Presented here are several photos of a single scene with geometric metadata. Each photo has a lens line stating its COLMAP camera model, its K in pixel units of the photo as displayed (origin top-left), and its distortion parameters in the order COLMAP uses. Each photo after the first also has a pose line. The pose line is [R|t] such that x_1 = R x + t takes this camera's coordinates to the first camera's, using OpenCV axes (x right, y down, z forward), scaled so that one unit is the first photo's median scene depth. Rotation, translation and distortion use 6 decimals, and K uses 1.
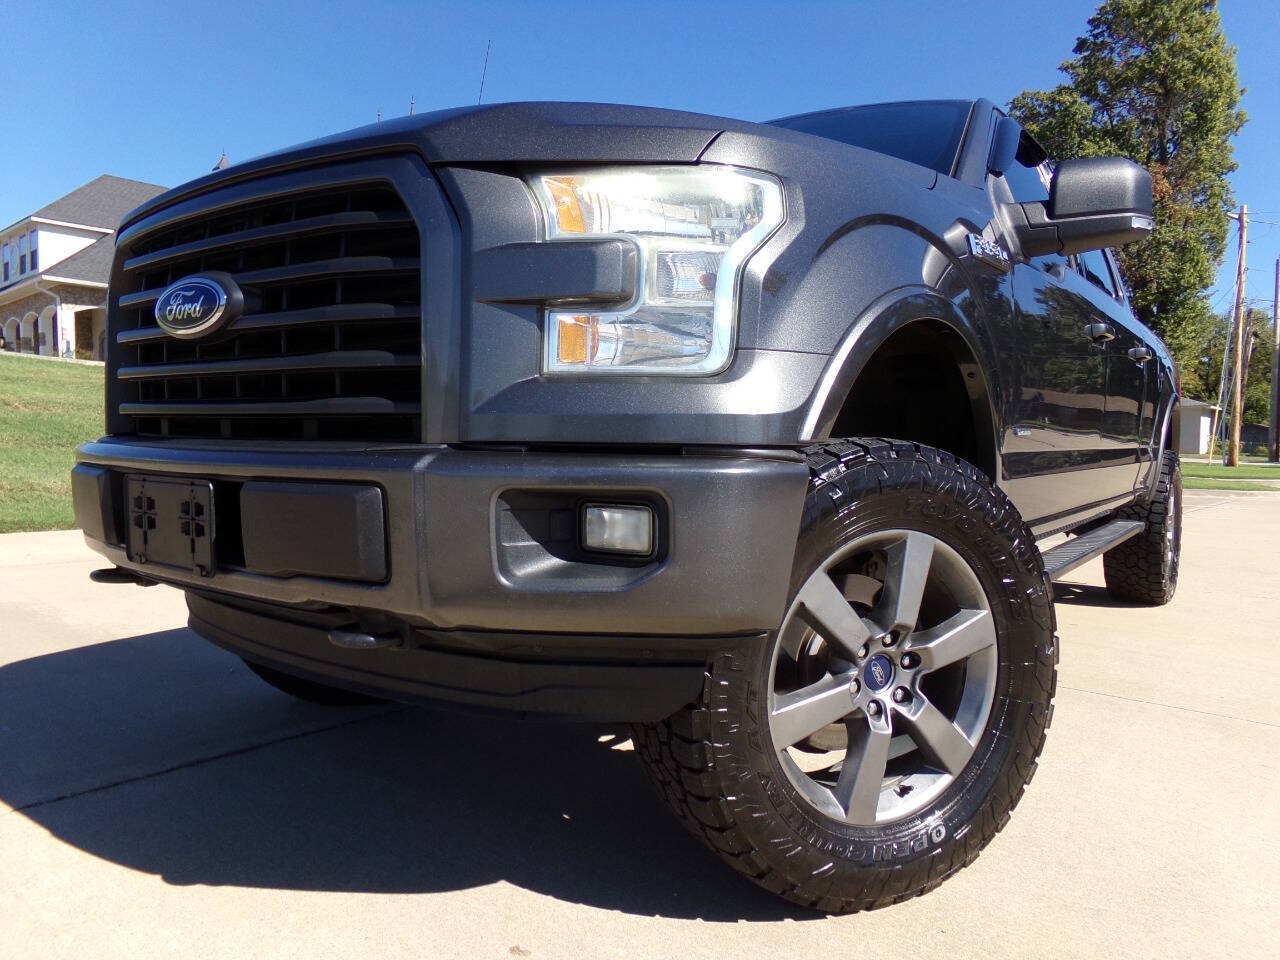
lens RADIAL K [[867.8, 0, 642.6], [0, 867.8, 486.3], [0, 0, 1]] dist [-0.006731, 0.024415]
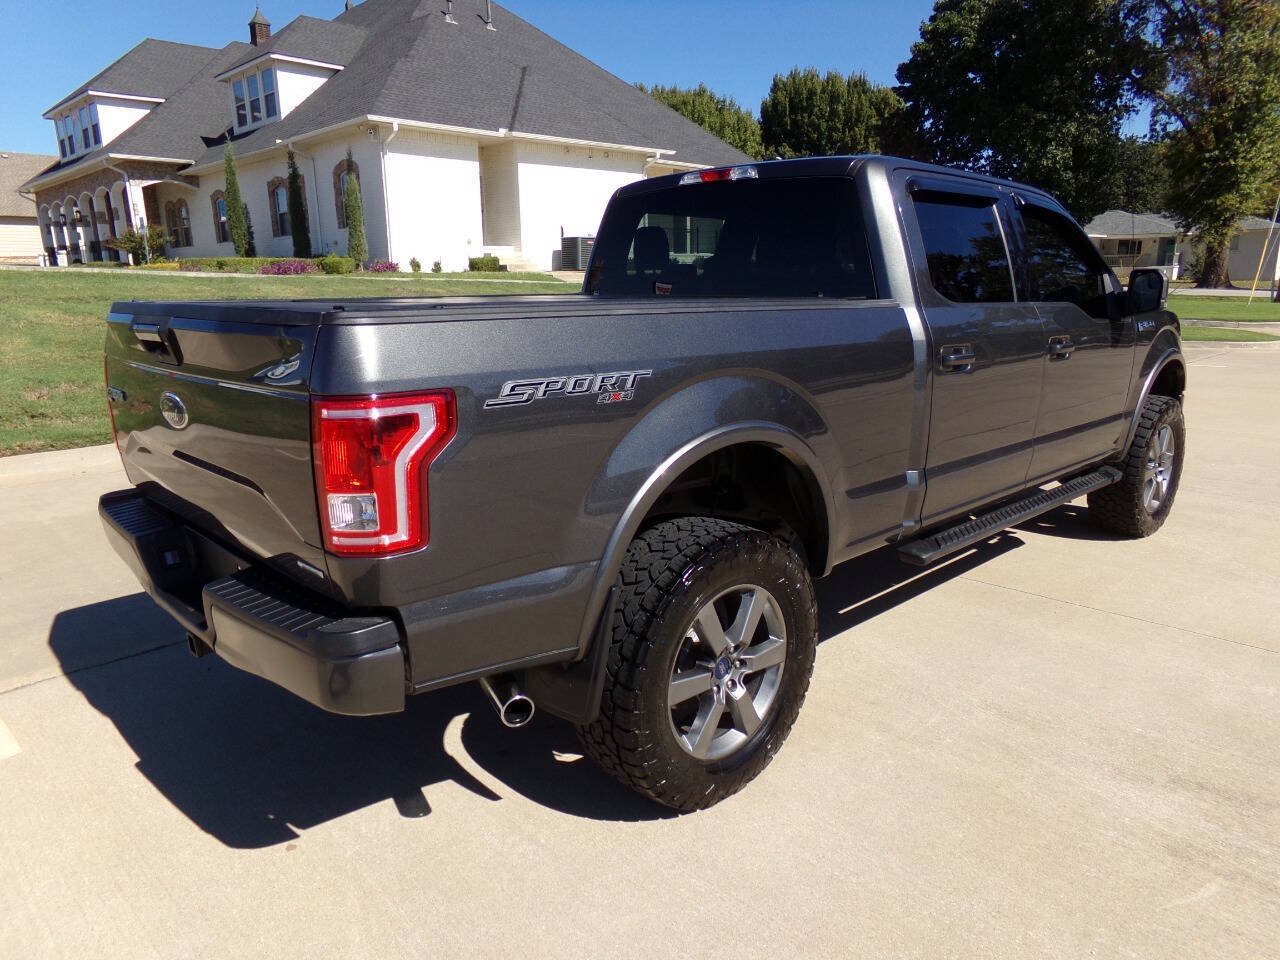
lens RADIAL K [[867.8, 0, 645.5], [0, 867.8, 487.5], [0, 0, 1]] dist [-0.006731, 0.024415]
pose [[0.997849, -0.012516, -0.064349, 0.419702], [0.024356, 0.982123, 0.186658, -0.399590], [0.060862, -0.187824, 0.980315, -1.242524]]
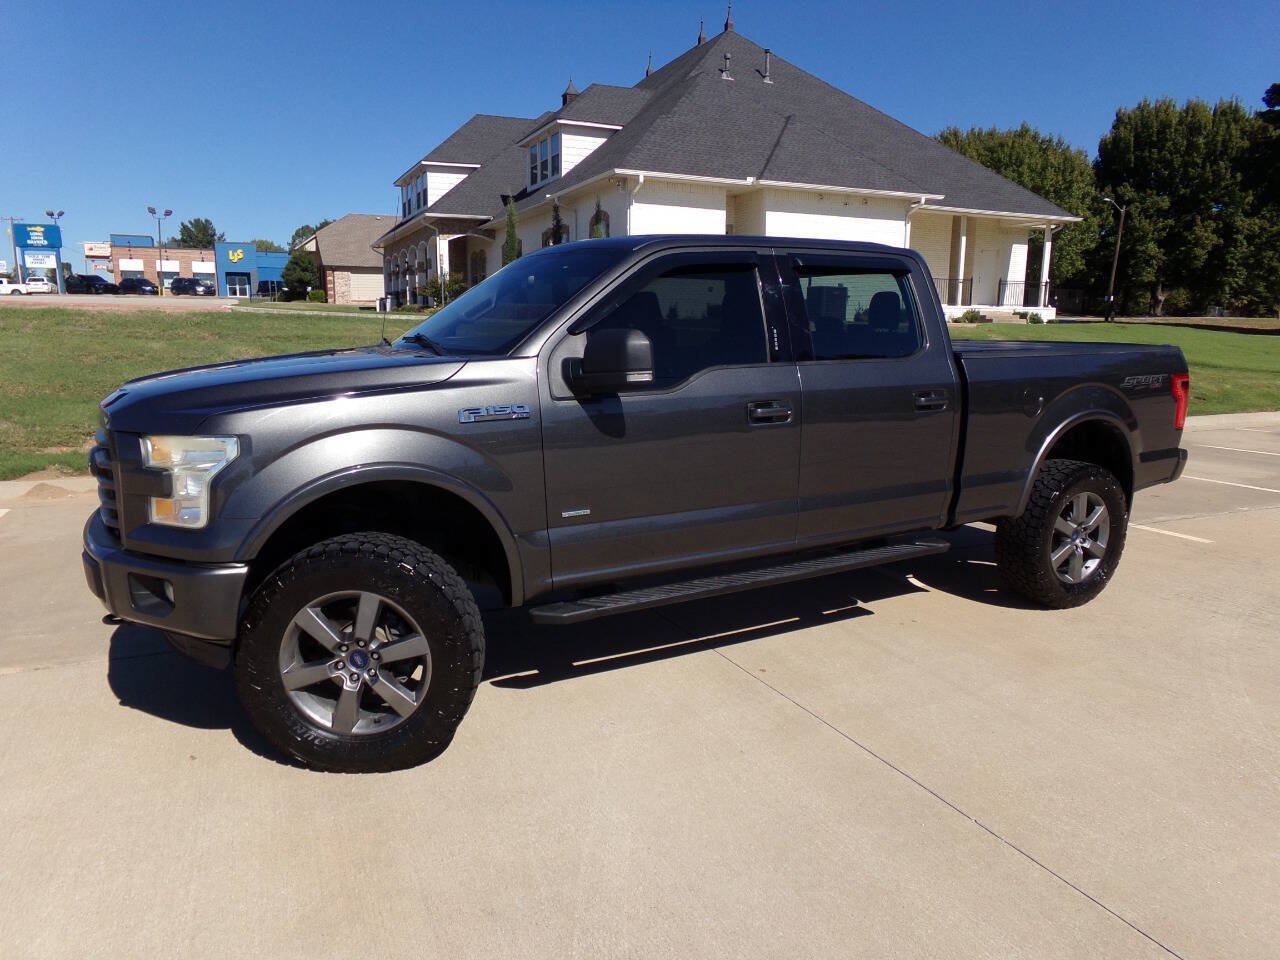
lens RADIAL K [[867.8, 0, 643.1], [0, 867.8, 482.9], [0, 0, 1]] dist [-0.006731, 0.024415]
pose [[0.916106, 0.064041, -0.395789, 1.602518], [-0.013644, 0.991569, 0.128862, -0.437090], [0.400705, -0.112651, 0.909255, -0.464448]]
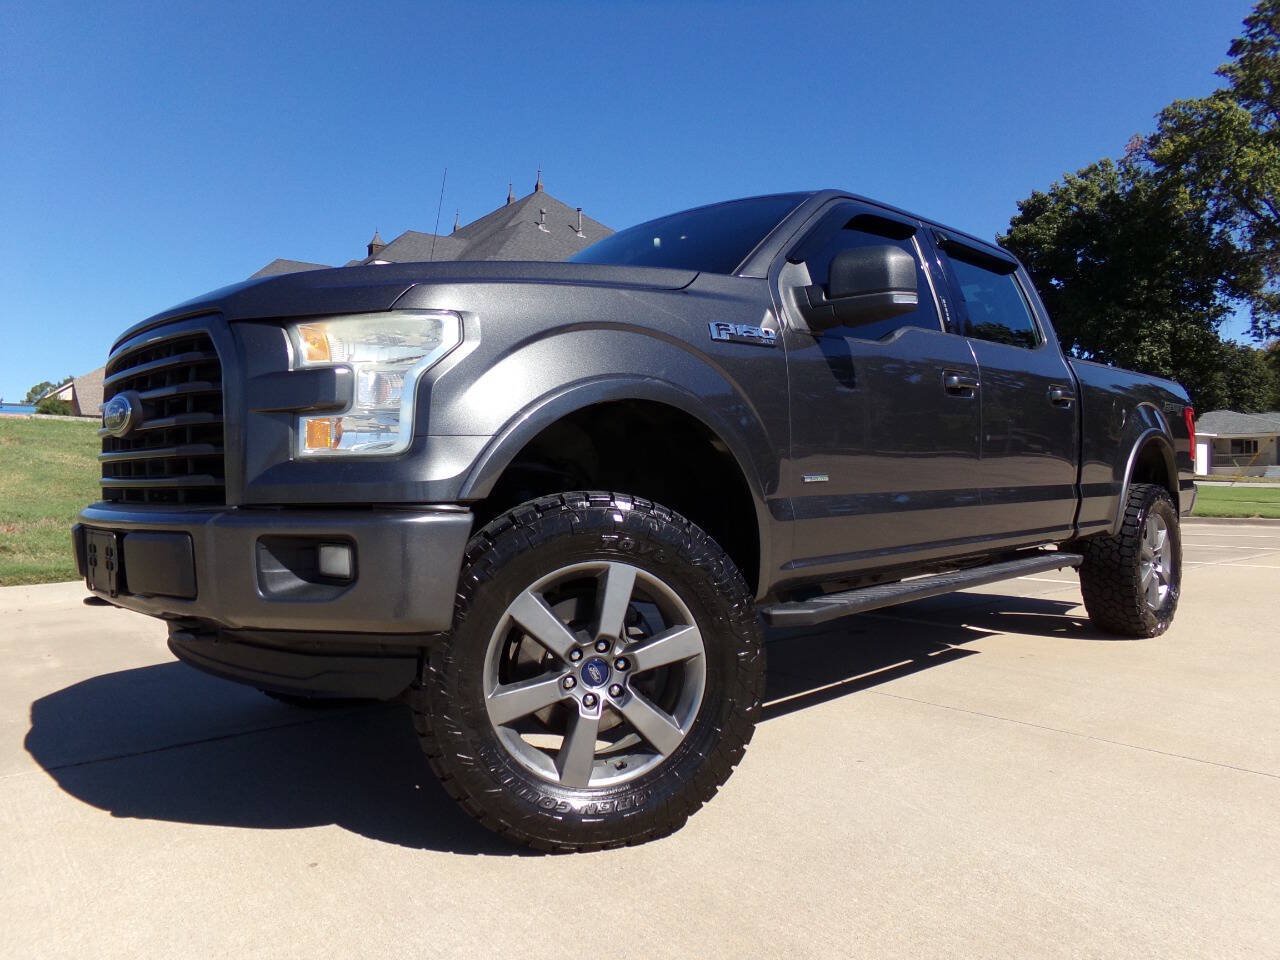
lens RADIAL K [[867.8, 0, 644.0], [0, 867.8, 489.3], [0, 0, 1]] dist [-0.006731, 0.024415]
pose [[0.986087, -0.024506, -0.164412, 0.566967], [0.017068, 0.998773, -0.046498, 0.003557], [0.165349, 0.043045, 0.985295, -0.286138]]
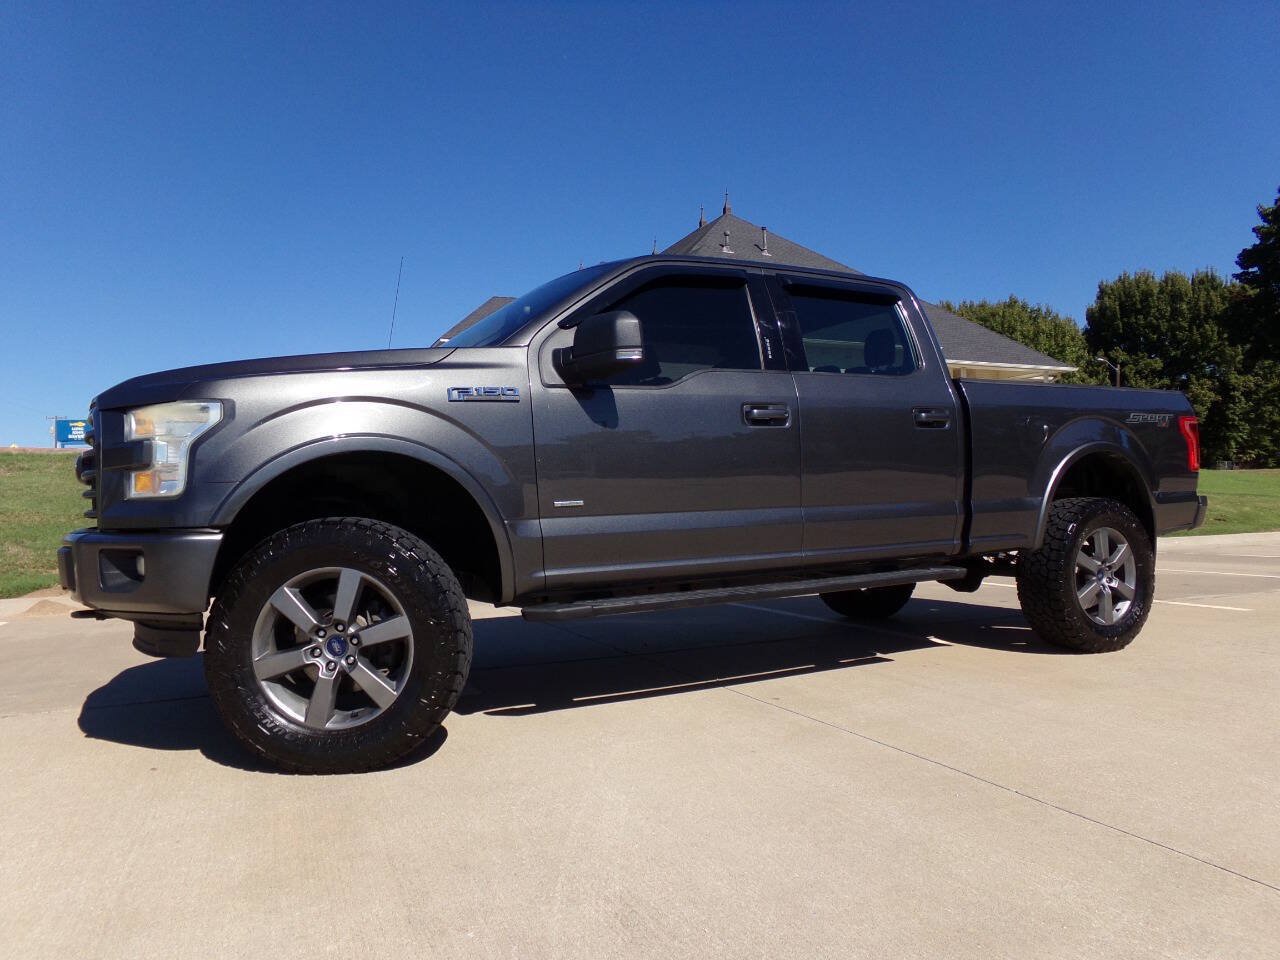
lens RADIAL K [[867.8, 0, 642.4], [0, 867.8, 488.0], [0, 0, 1]] dist [-0.006731, 0.024415]
pose [[0.907991, -0.043202, -0.416757, 1.631249], [0.016289, 0.997558, -0.067922, 0.018421], [0.418673, 0.054884, 0.906477, -0.397519]]
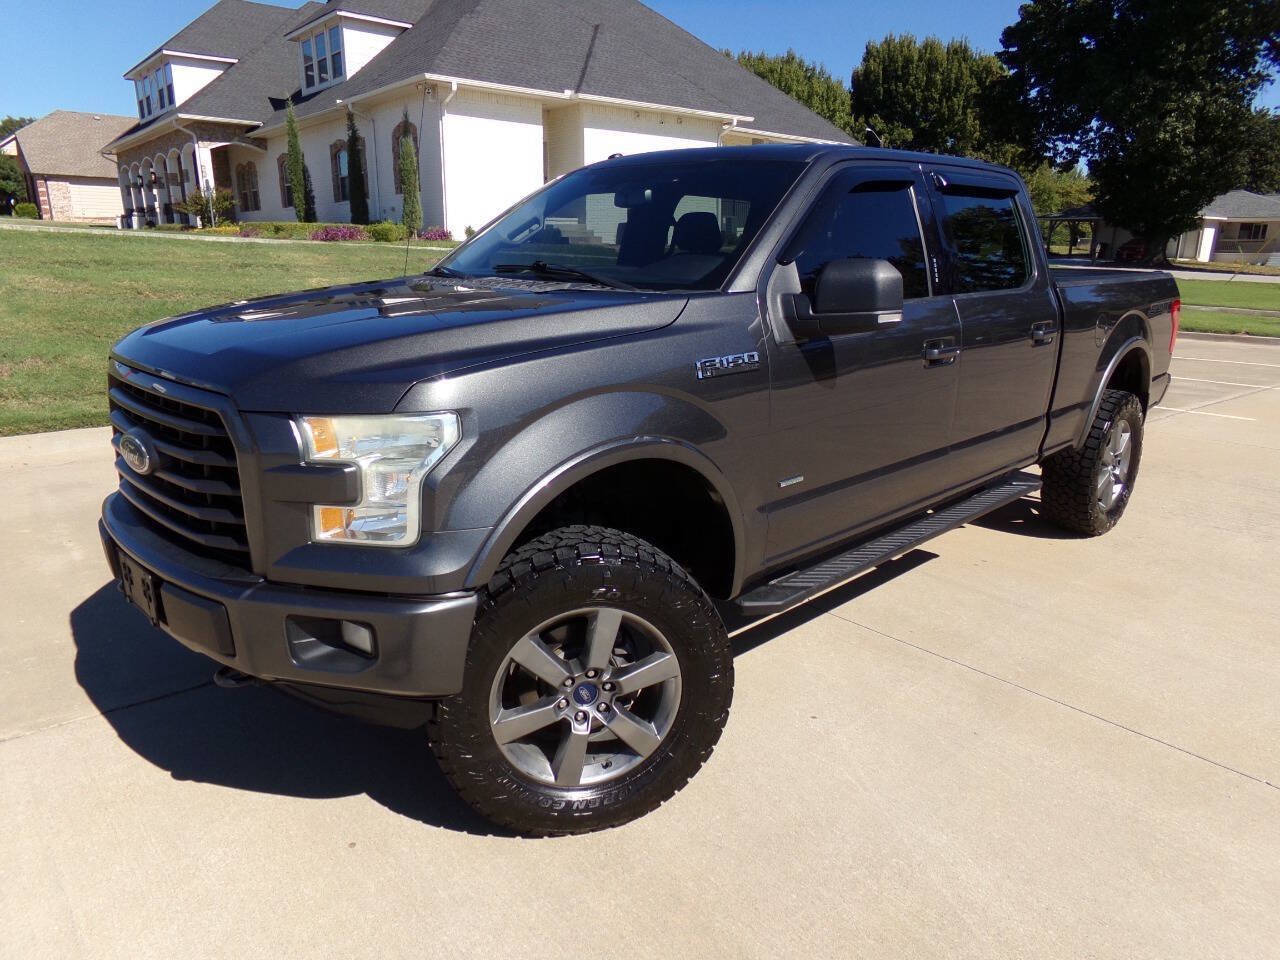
lens RADIAL K [[867.8, 0, 643.7], [0, 867.8, 487.6], [0, 0, 1]] dist [-0.006731, 0.024415]
pose [[0.988458, 0.035145, -0.147365, 0.582388], [-0.002837, 0.976842, 0.213941, -0.455822], [0.151472, -0.211054, 0.965667, -0.362745]]
